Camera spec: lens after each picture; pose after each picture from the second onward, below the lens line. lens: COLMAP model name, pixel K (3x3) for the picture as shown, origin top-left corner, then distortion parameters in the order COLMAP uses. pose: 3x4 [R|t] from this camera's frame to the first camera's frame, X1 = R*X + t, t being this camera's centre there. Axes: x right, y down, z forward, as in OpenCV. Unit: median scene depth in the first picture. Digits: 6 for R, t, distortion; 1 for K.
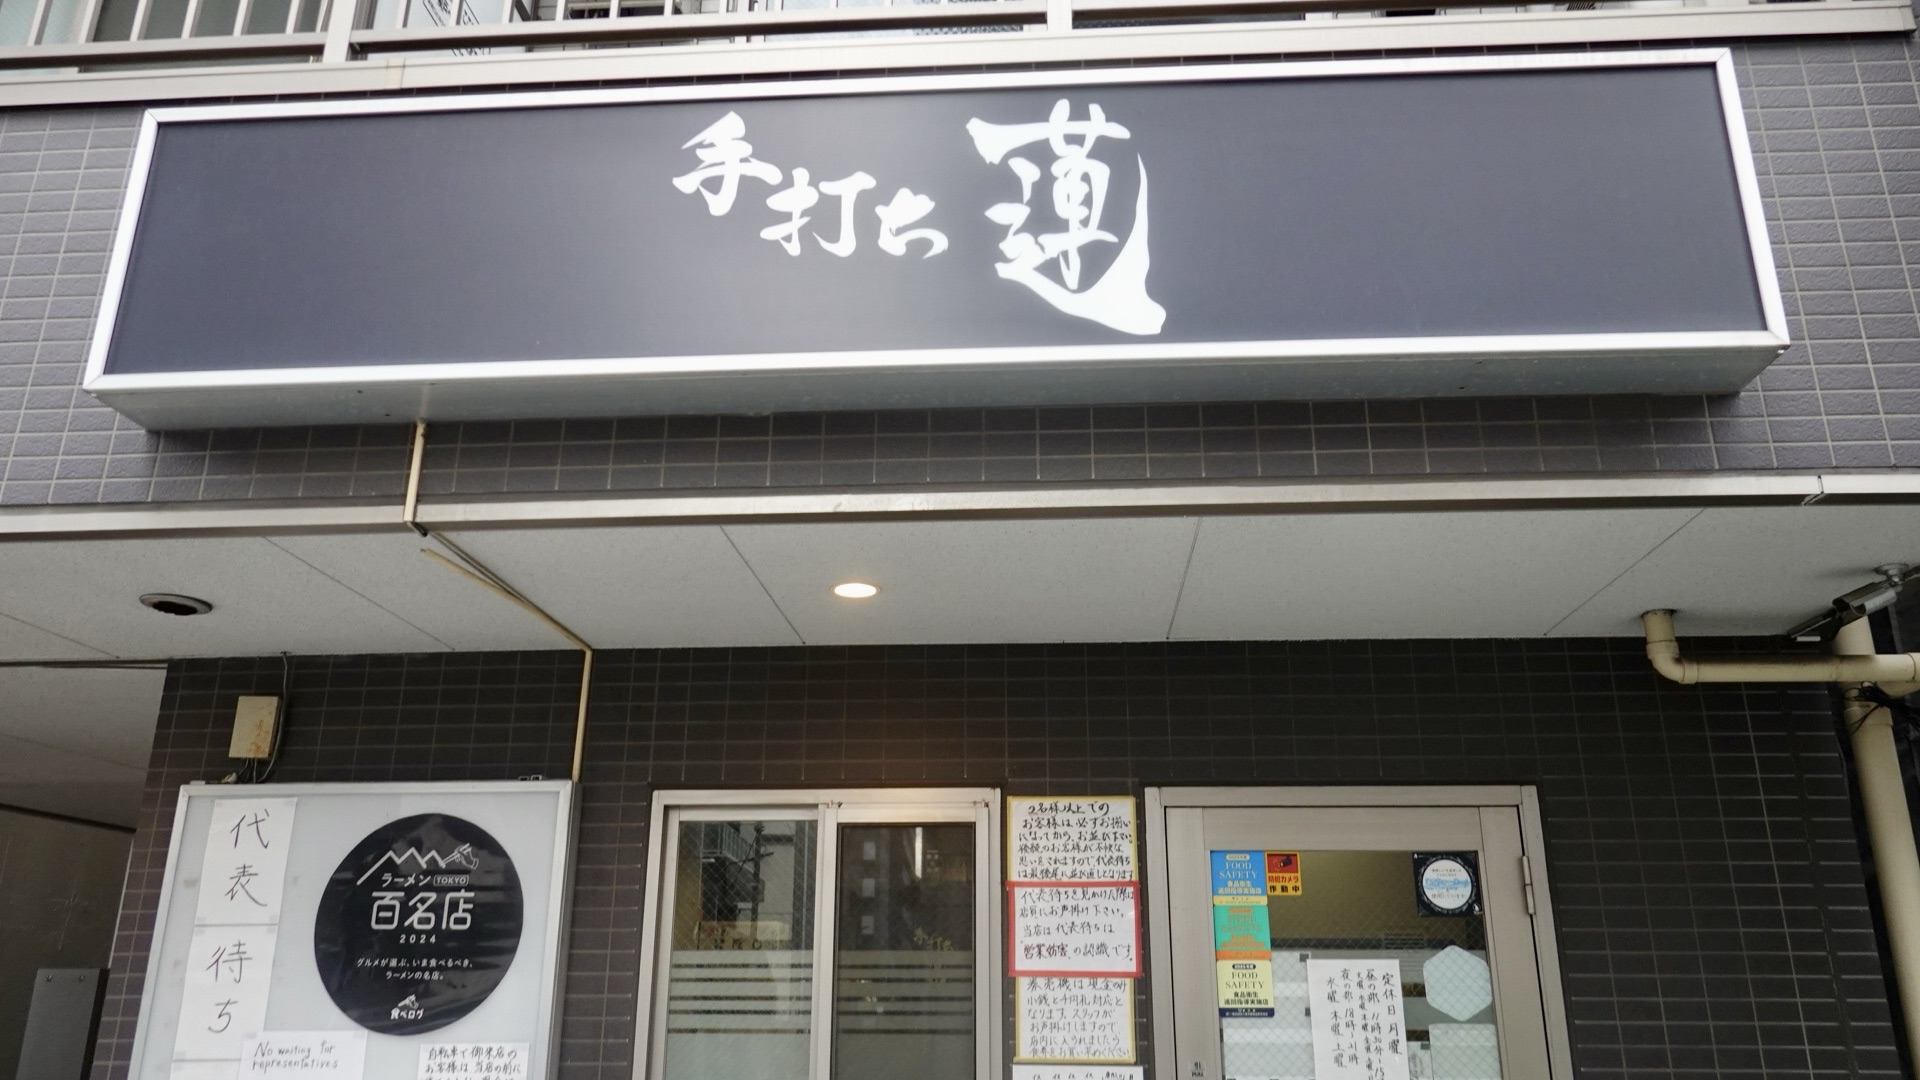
lens RADIAL K [[1360.8, 0, 960.0], [0, 1360.8, 540.0], [0, 0, 1]] dist [0.011399, -0.002272]
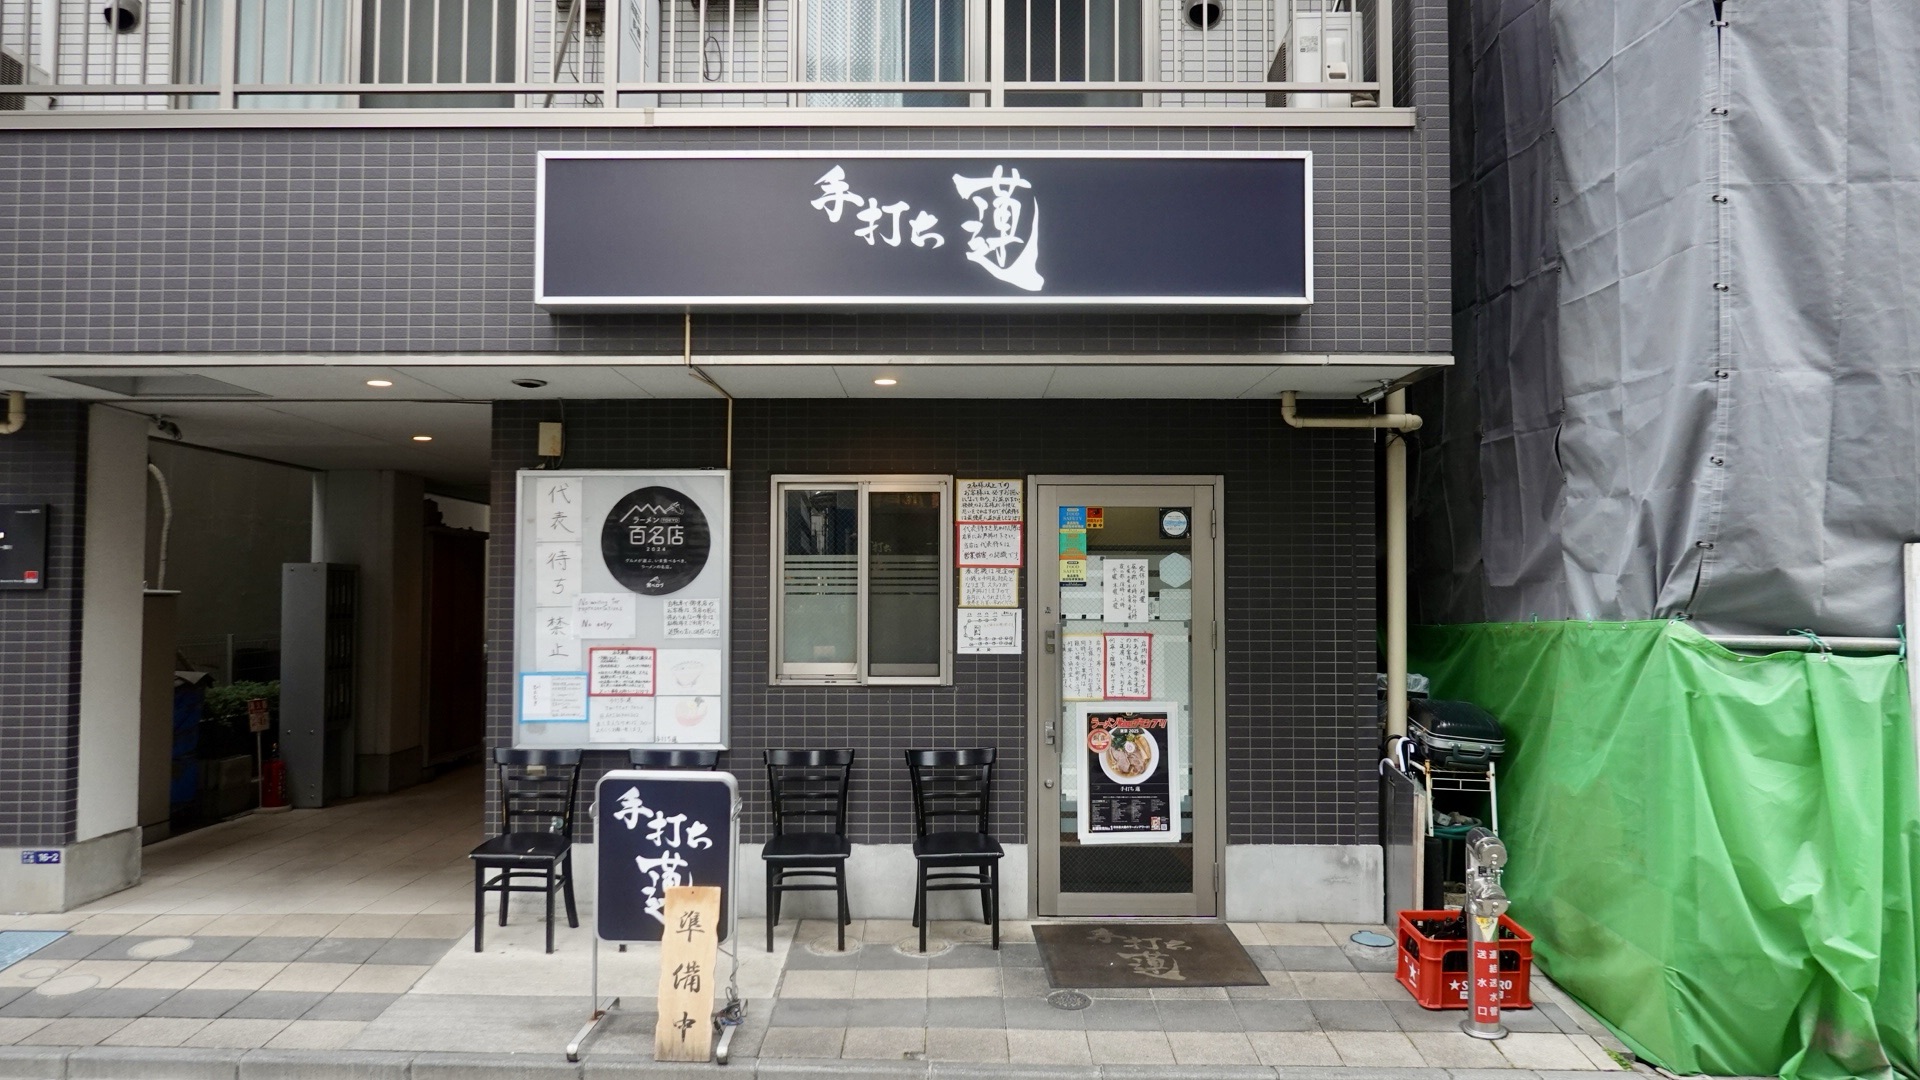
lens RADIAL K [[1360.8, 0, 960.0], [0, 1360.8, 540.0], [0, 0, 1]] dist [0.011399, -0.002272]
pose [[0.996999, 0.000561, 0.077410, -0.115745], [-0.022844, 0.957575, 0.287278, -0.297651], [-0.073965, -0.288185, 0.954714, -0.912352]]
